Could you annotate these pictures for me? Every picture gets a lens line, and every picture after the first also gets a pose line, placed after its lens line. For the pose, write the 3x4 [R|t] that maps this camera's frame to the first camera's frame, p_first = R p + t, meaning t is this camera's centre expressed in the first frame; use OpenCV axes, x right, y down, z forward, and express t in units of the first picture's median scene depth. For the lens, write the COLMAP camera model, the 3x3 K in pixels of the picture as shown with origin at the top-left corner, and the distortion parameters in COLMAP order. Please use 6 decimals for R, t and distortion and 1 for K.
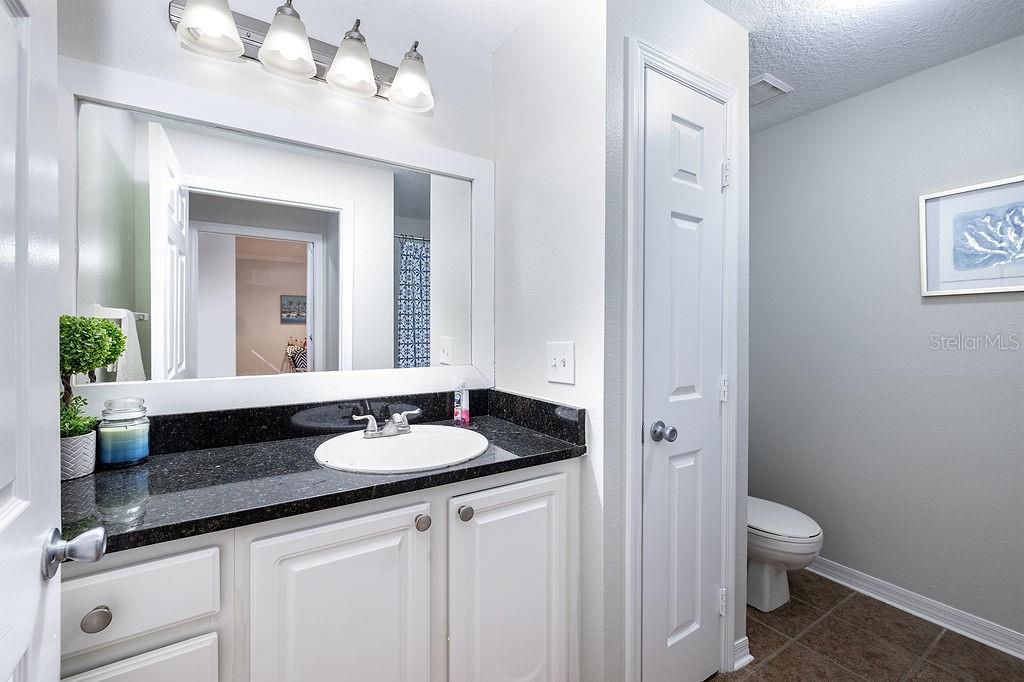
lens RADIAL K [[444.0, 0, 511.4], [0, 444.0, 334.6], [0, 0, 1]] dist [-0.000472, -0.000050]
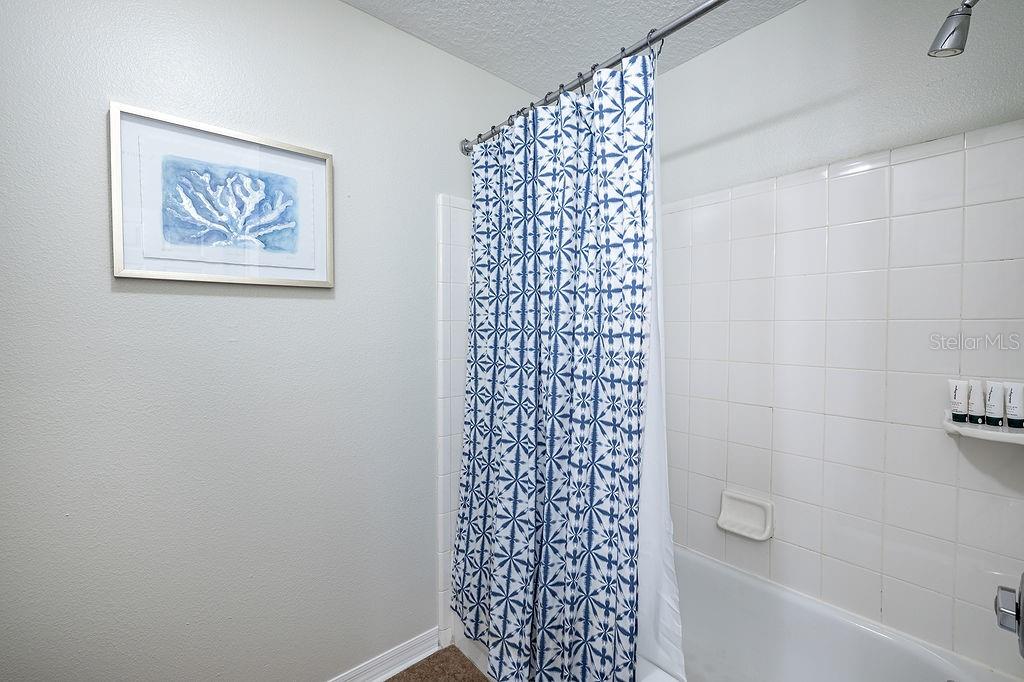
lens RADIAL K [[444.0, 0, 511.3], [0, 444.0, 339.3], [0, 0, 1]] dist [-0.000472, -0.000050]
pose [[-0.133583, -0.023664, 0.990755, 0.291903], [0.005202, 0.999684, 0.024579, -0.015025], [-0.991024, 0.008438, -0.133417, 0.606647]]
